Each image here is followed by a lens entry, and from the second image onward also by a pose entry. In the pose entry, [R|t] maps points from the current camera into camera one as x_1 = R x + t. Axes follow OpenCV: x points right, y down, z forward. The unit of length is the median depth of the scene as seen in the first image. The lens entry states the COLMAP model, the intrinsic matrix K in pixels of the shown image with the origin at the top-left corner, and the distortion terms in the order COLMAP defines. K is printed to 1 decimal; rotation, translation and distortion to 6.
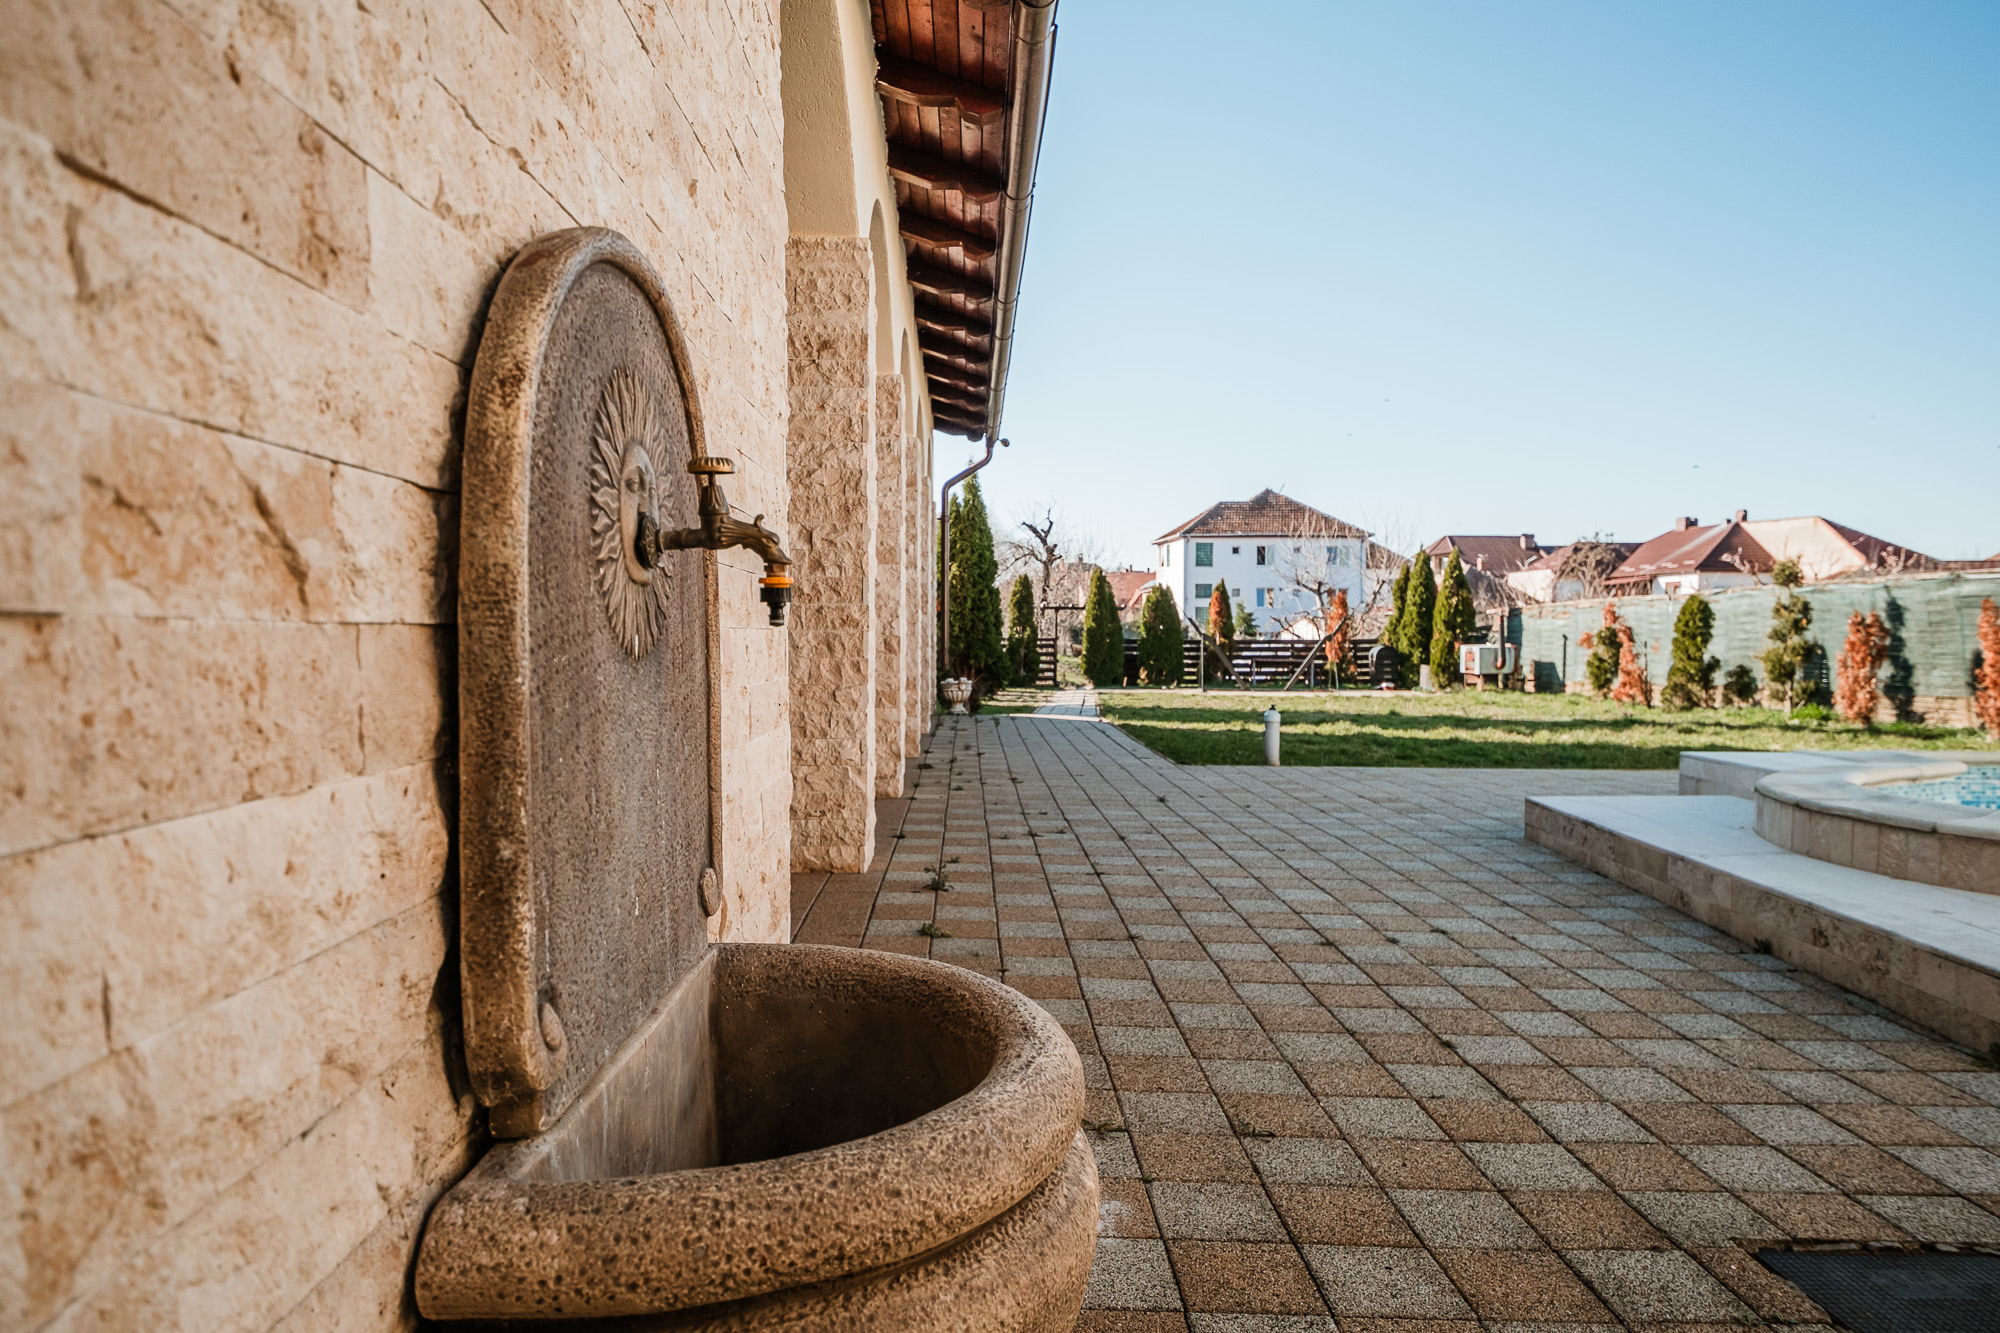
lens RADIAL K [[1263.7, 0, 990.7], [0, 1263.7, 666.9], [0, 0, 1]] dist [-0.007292, -0.007889]
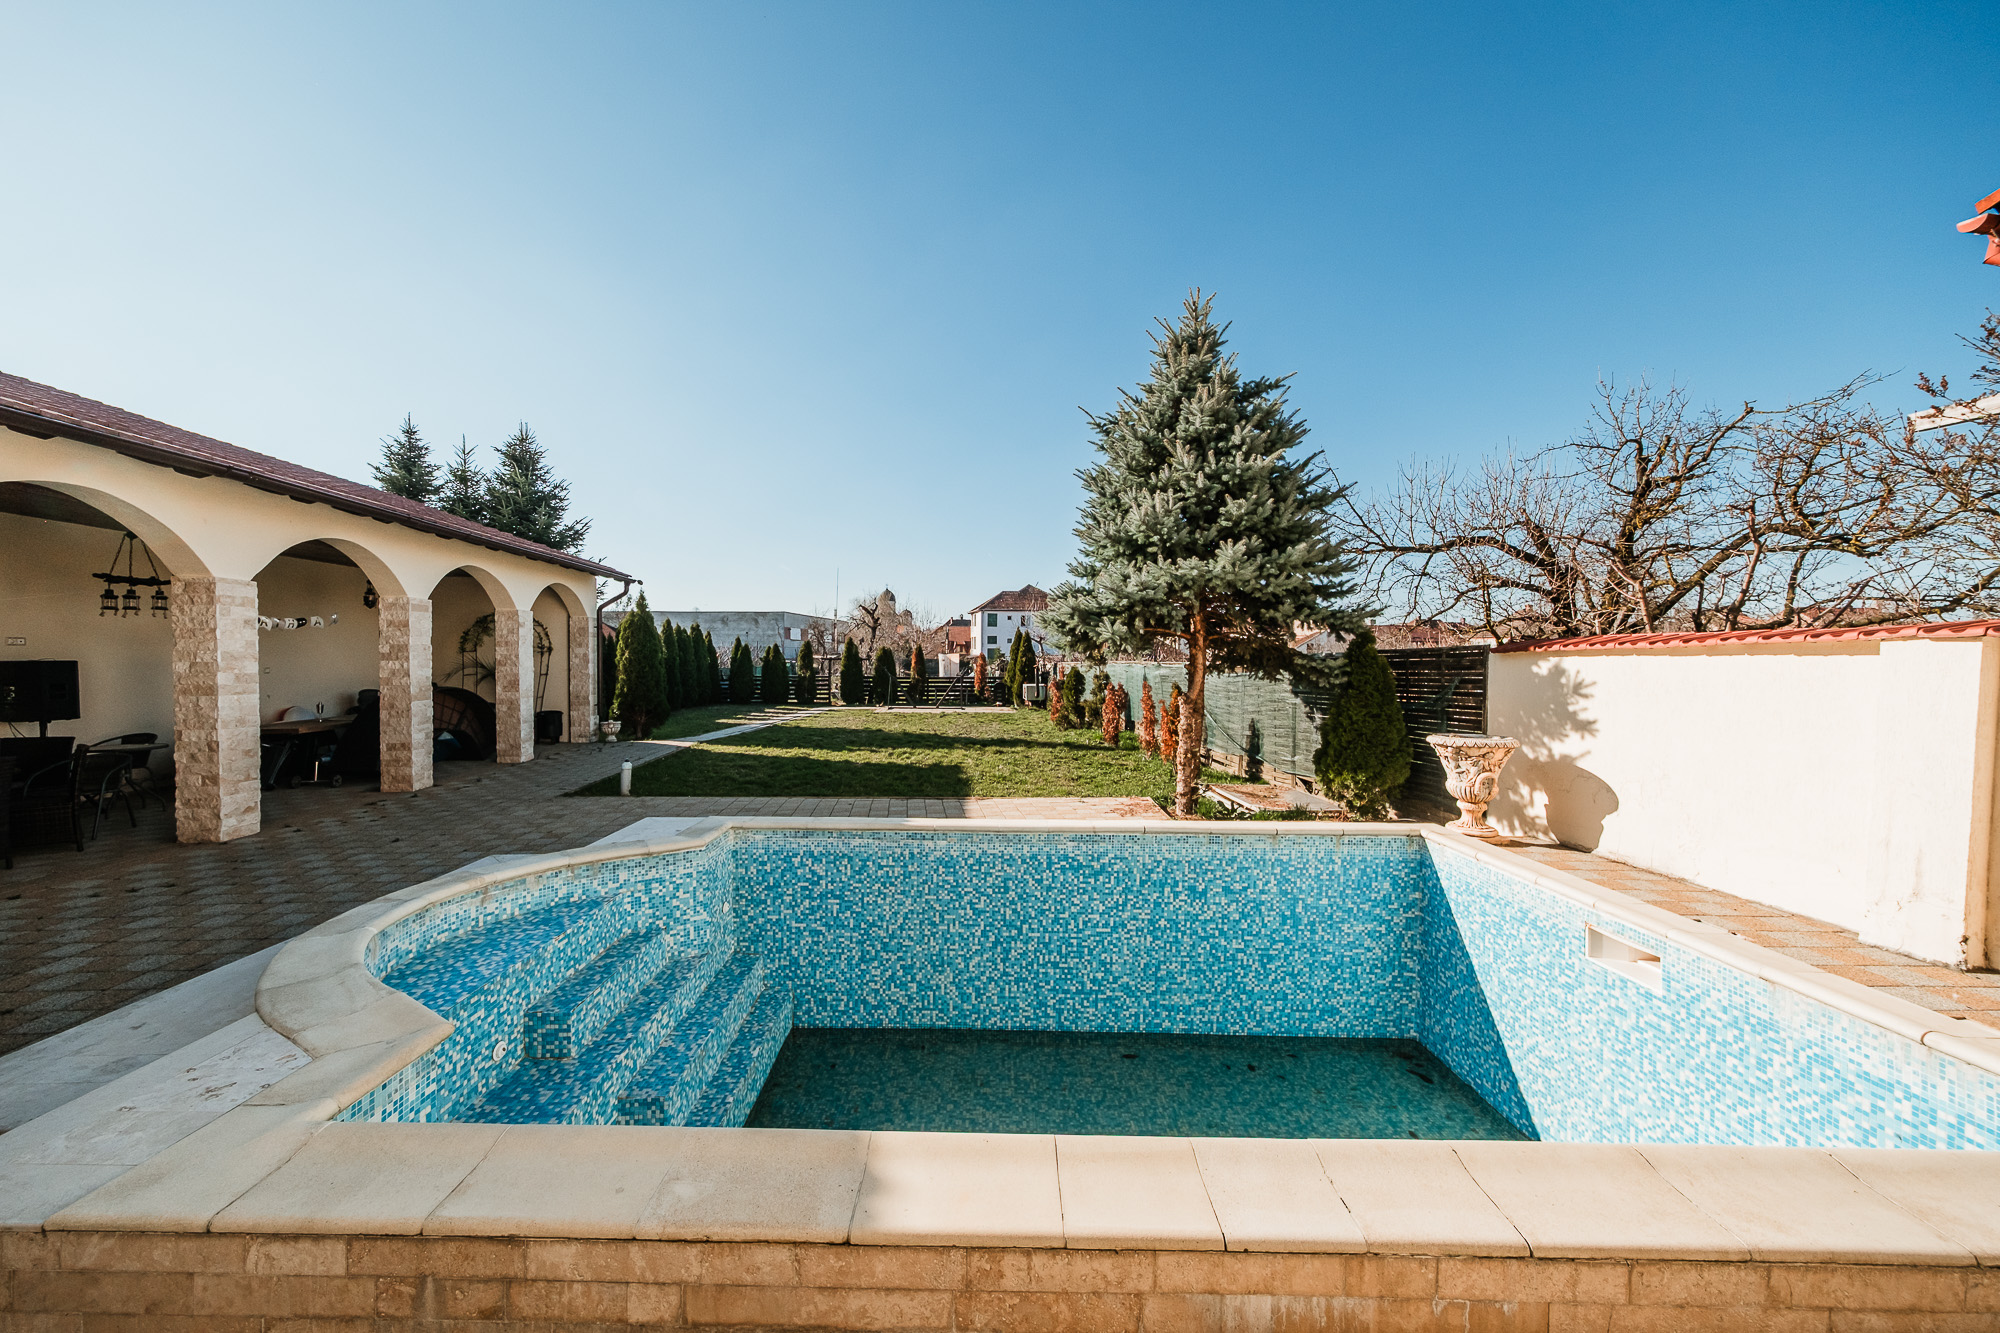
lens RADIAL K [[687.8, 0, 993.7], [0, 687.8, 668.0], [0, 0, 1]] dist [-0.000912, 0.000347]
pose [[0.994979, 0.001523, 0.100069, 0.266883], [-0.000535, 0.999951, -0.009903, -0.035332], [-0.100080, 0.009800, 0.994931, 0.012232]]
